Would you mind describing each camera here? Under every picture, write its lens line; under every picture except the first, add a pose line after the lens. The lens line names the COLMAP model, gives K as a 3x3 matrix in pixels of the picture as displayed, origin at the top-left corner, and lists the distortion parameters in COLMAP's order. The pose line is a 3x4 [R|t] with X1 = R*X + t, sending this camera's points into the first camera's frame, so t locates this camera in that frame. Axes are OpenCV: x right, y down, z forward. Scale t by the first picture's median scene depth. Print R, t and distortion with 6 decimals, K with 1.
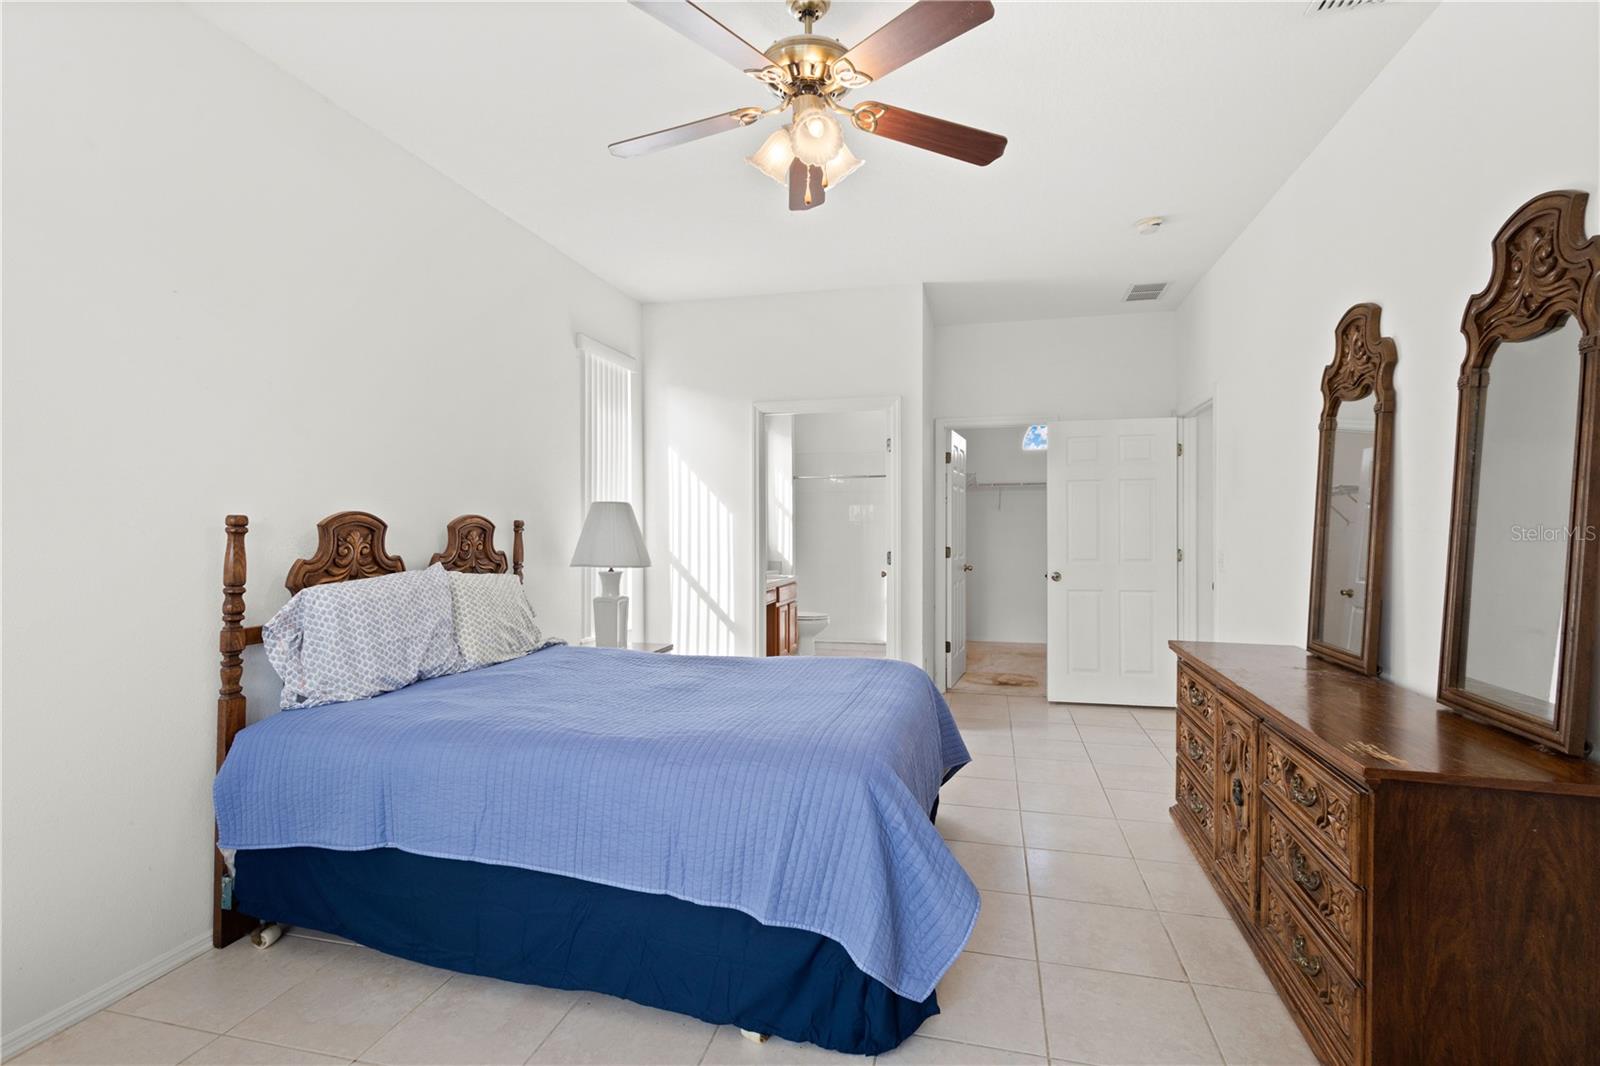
lens RADIAL K [[730.0, 0, 796.9], [0, 730.0, 530.7], [0, 0, 1]] dist [0.003383, -0.000099]
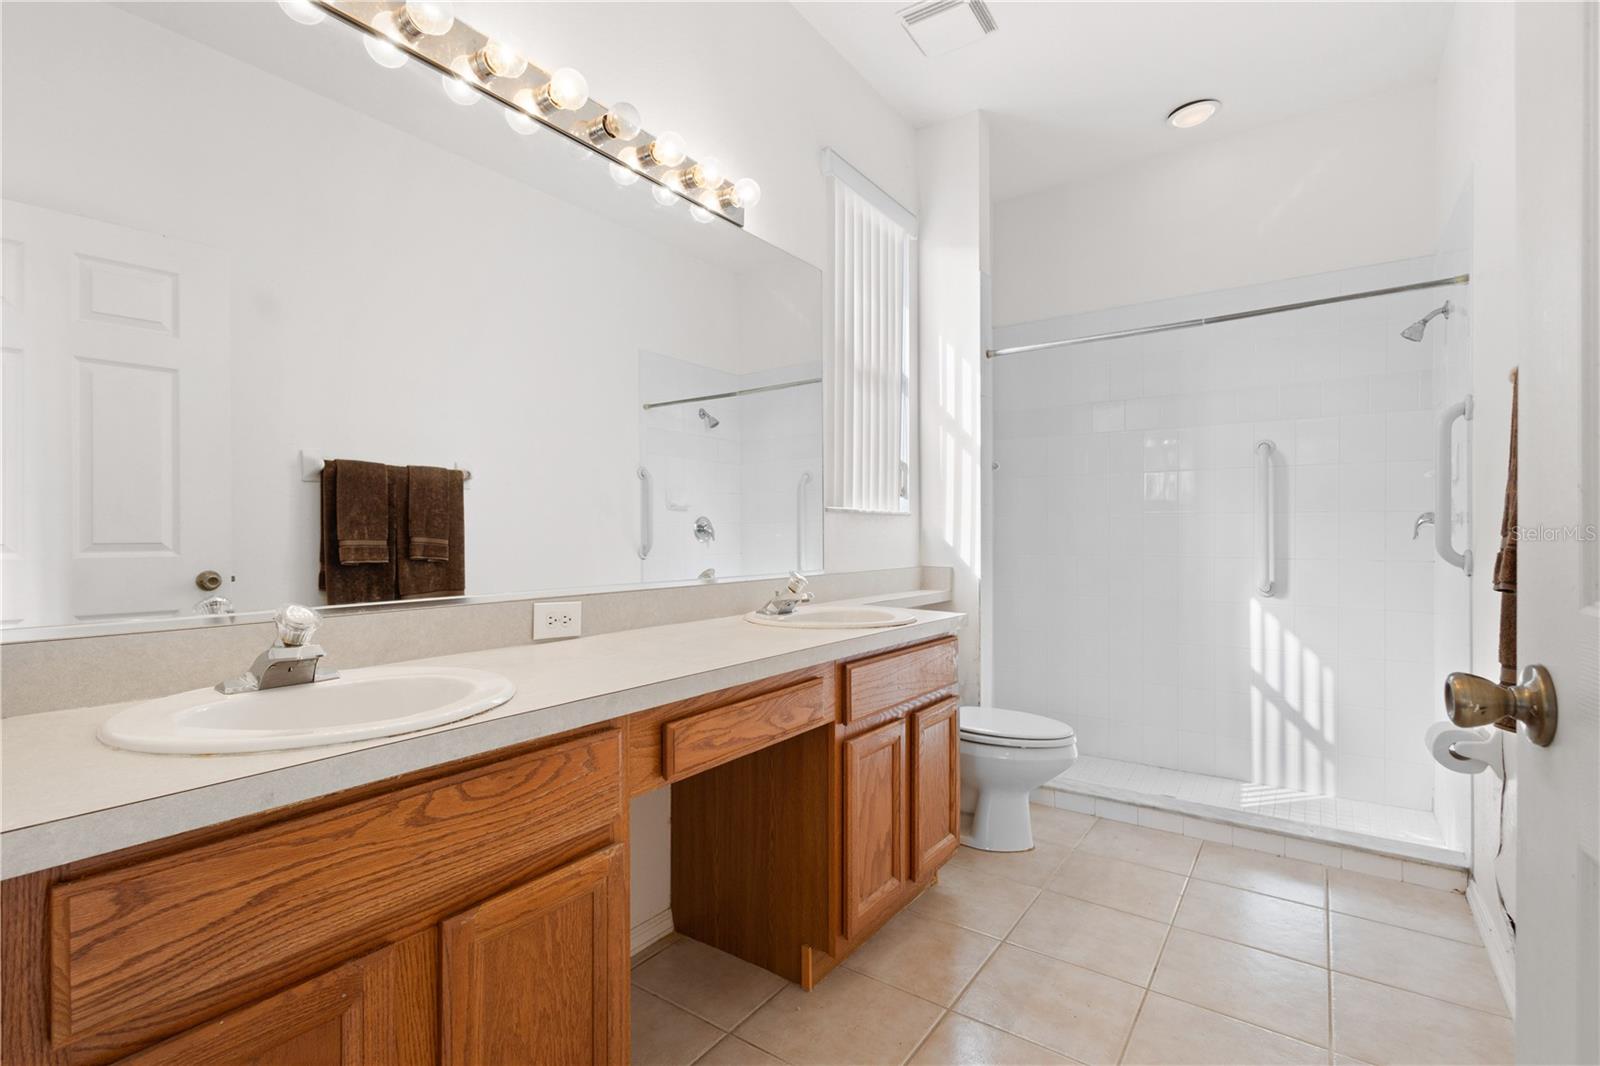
lens RADIAL K [[730.0, 0, 796.9], [0, 730.0, 530.7], [0, 0, 1]] dist [0.003383, -0.000099]
pose [[0.929193, -0.000885, -0.369593, 0.110252], [0.000761, 1.000000, -0.000482, 0.053471], [0.369593, 0.000167, 0.929194, 1.429929]]
